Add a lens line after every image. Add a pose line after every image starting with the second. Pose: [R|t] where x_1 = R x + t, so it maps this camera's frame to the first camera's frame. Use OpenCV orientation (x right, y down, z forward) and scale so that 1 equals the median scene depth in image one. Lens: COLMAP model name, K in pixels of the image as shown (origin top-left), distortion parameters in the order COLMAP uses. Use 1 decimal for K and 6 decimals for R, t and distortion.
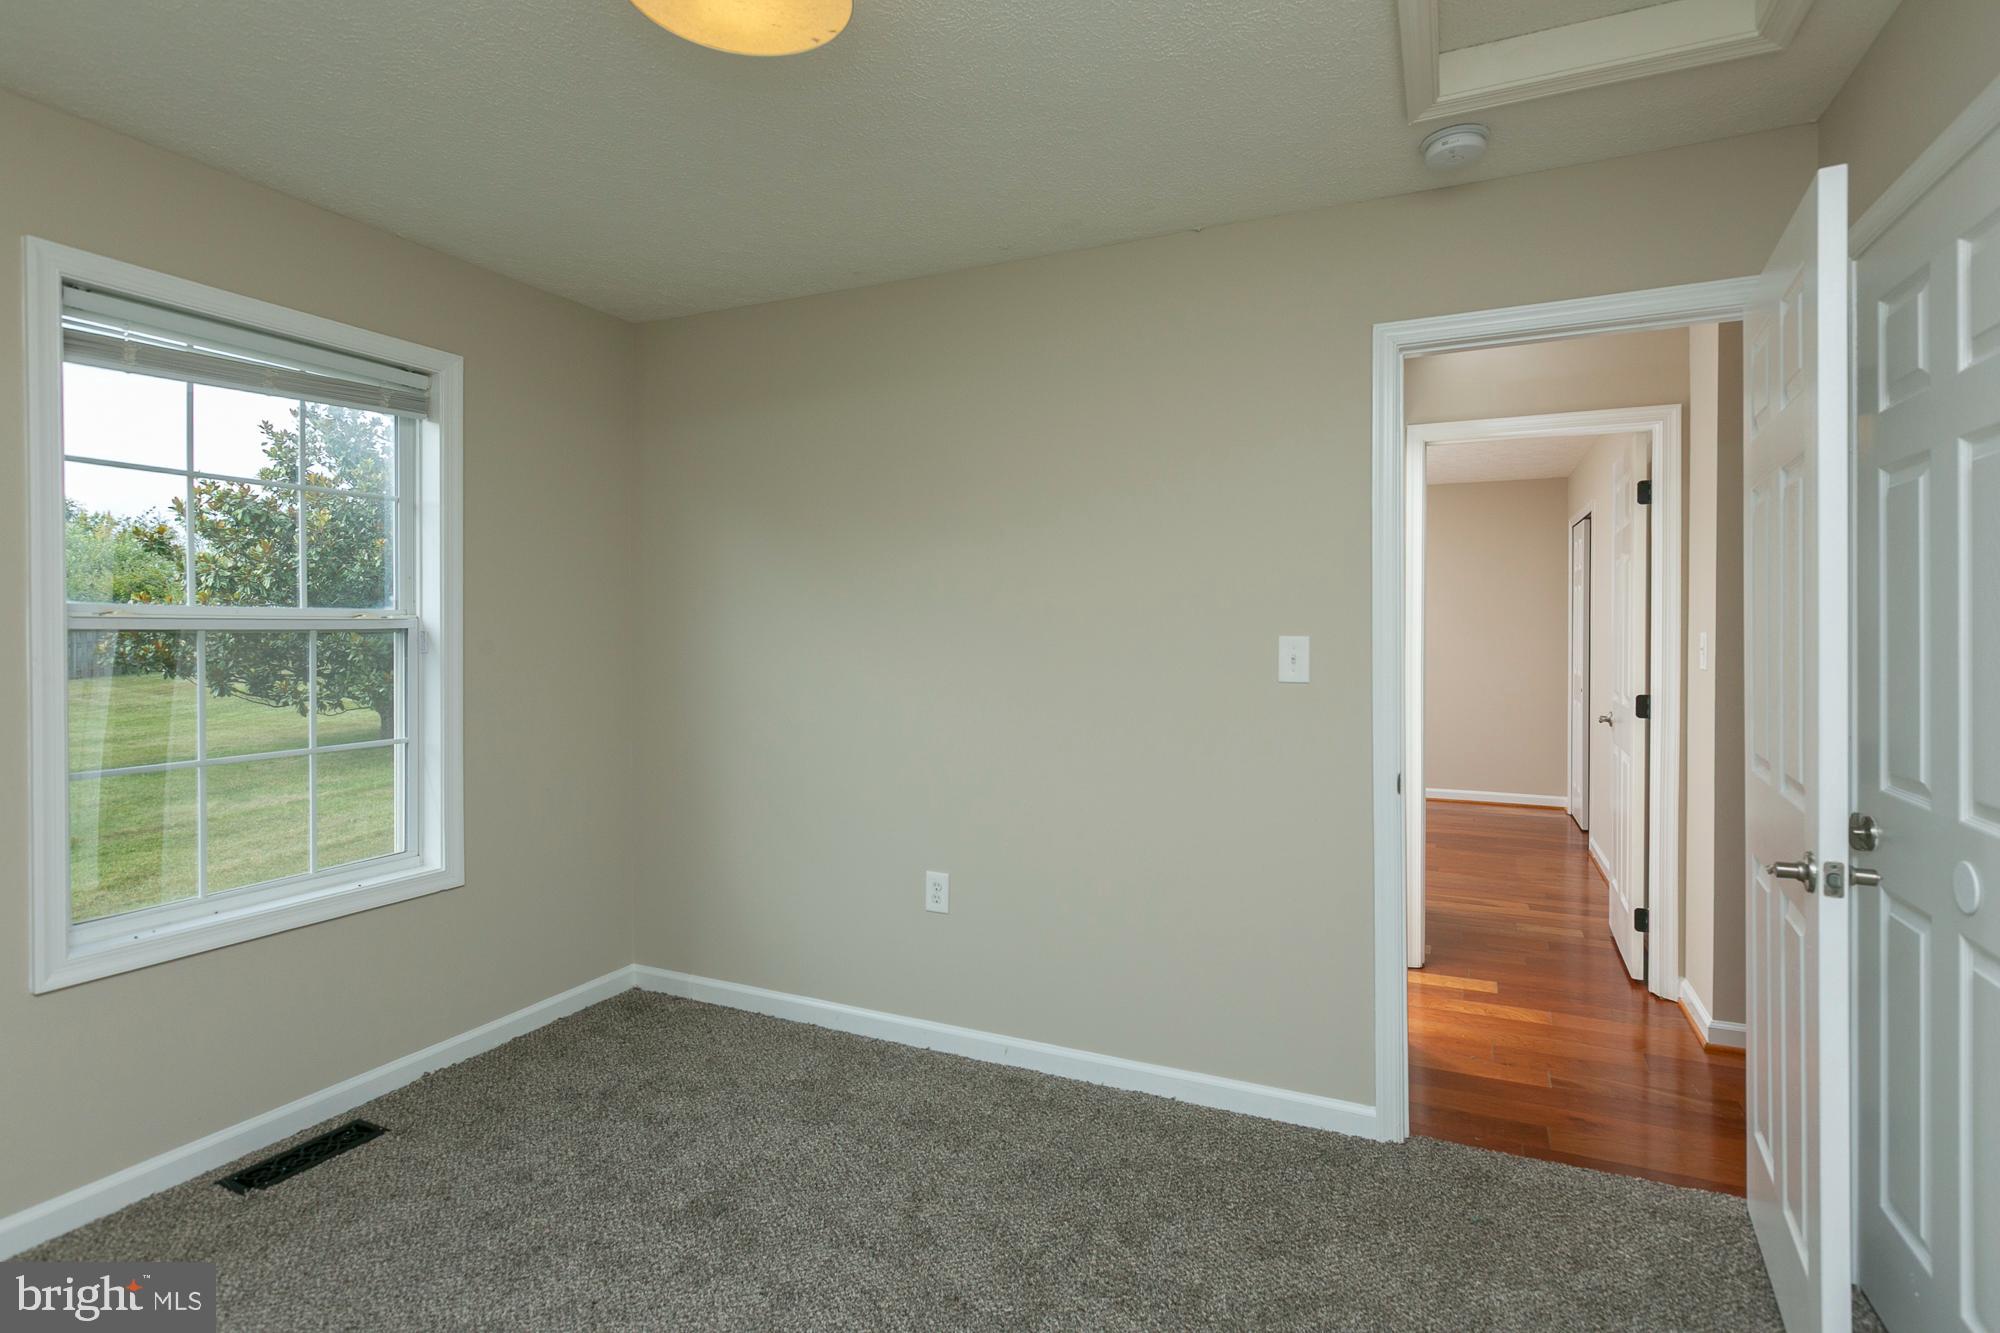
lens RADIAL K [[977.0, 0, 996.3], [0, 977.0, 636.7], [0, 0, 1]] dist [0.000440, -0.000260]
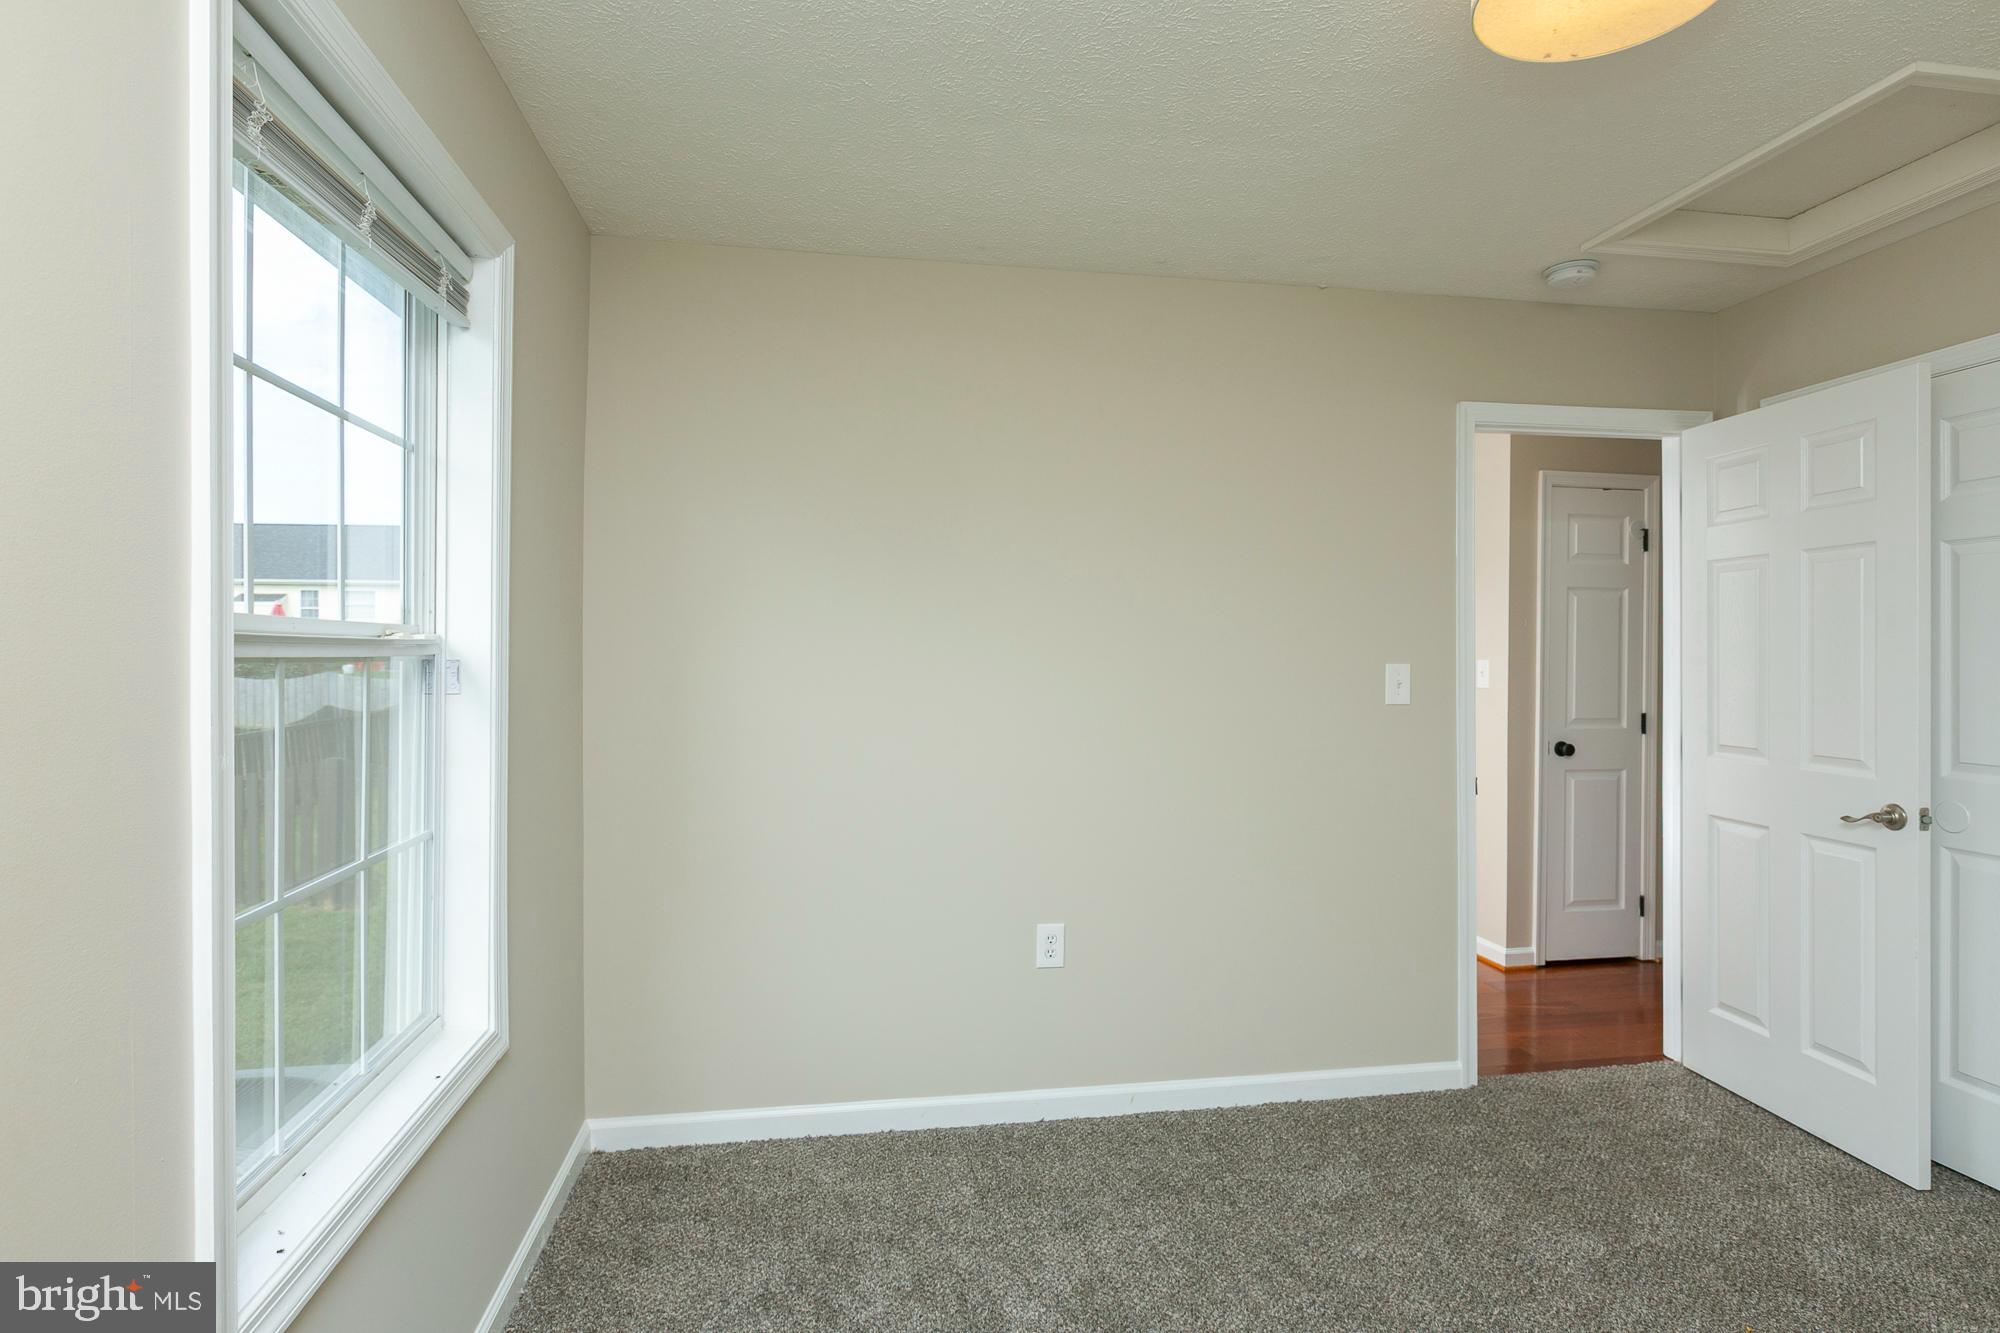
lens RADIAL K [[997.6, 0, 1010.5], [0, 997.6, 656.3], [0, 0, 1]] dist [-0.002525, -0.000966]
pose [[0.826890, 0.002818, 0.562357, -0.683647], [0.001972, 0.999967, -0.007911, -0.001179], [-0.562360, 0.007651, 0.826857, 0.277419]]
